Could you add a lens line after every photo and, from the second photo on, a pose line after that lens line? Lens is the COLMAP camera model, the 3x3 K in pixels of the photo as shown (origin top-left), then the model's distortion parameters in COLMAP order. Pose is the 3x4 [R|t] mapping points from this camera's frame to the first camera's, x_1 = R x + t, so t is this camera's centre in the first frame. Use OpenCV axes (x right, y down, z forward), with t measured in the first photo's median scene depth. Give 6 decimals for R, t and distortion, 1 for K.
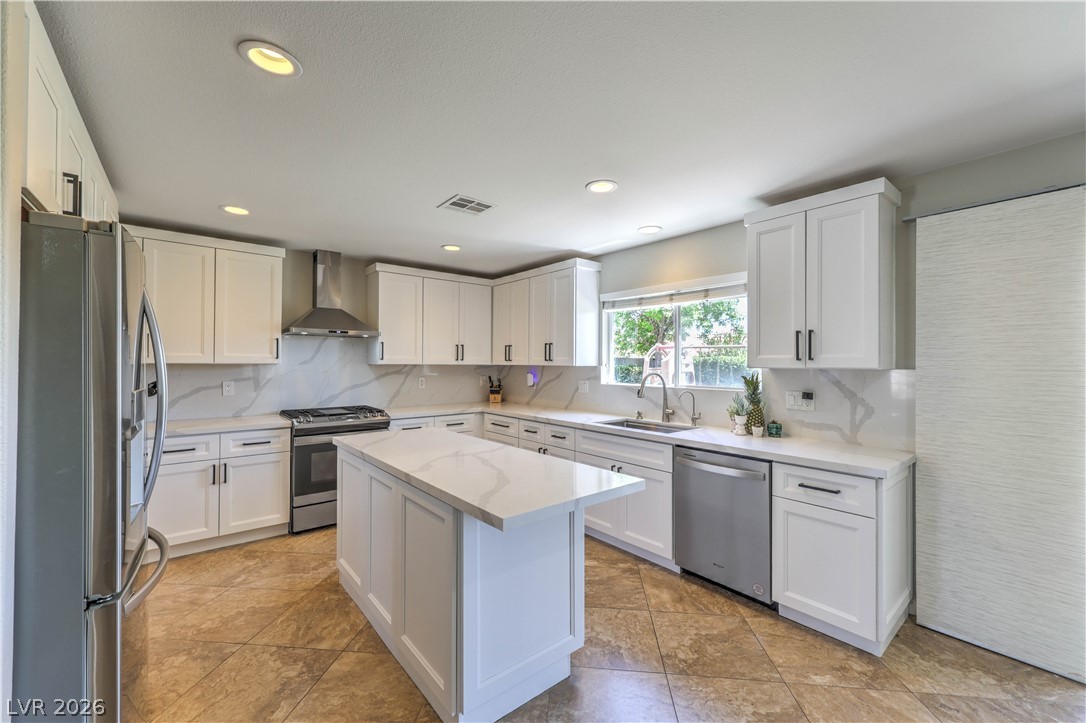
lens RADIAL K [[437.4, 0, 542.8], [0, 437.4, 363.9], [0, 0, 1]] dist [0.002684, 0.001008]
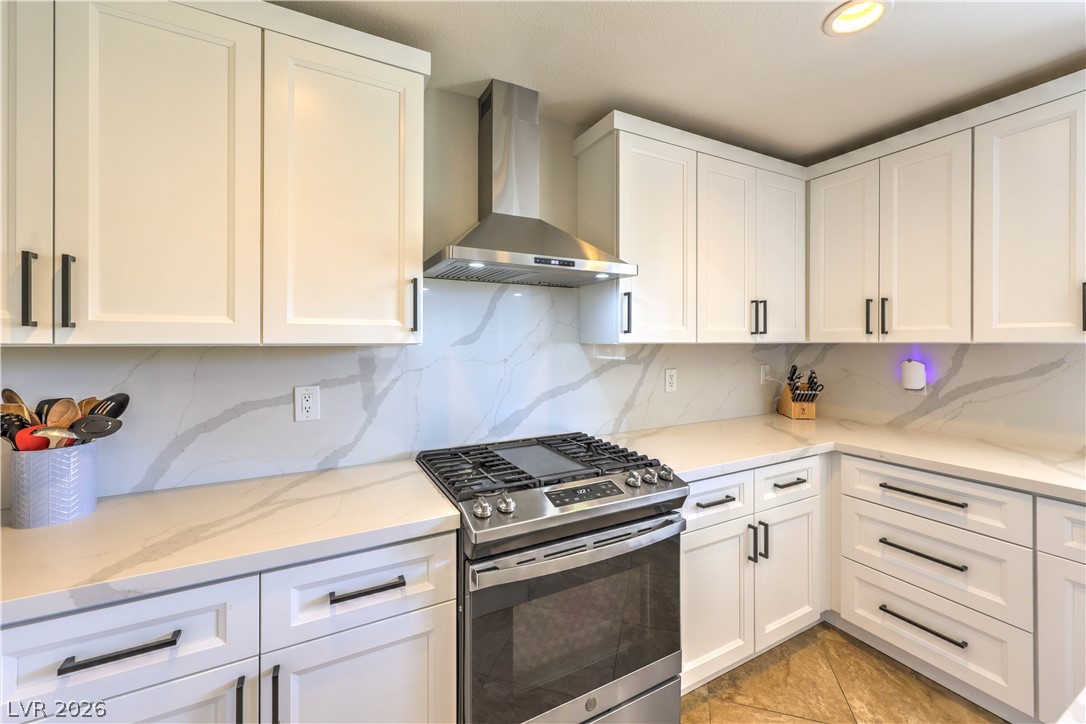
lens RADIAL K [[437.4, 0, 546.7], [0, 437.4, 340.5], [0, 0, 1]] dist [0.002684, 0.001008]
pose [[0.980291, -0.007849, -0.197403, -0.379478], [0.007402, 0.999968, -0.003000, -0.001574], [0.197420, 0.001480, 0.980318, 0.587044]]
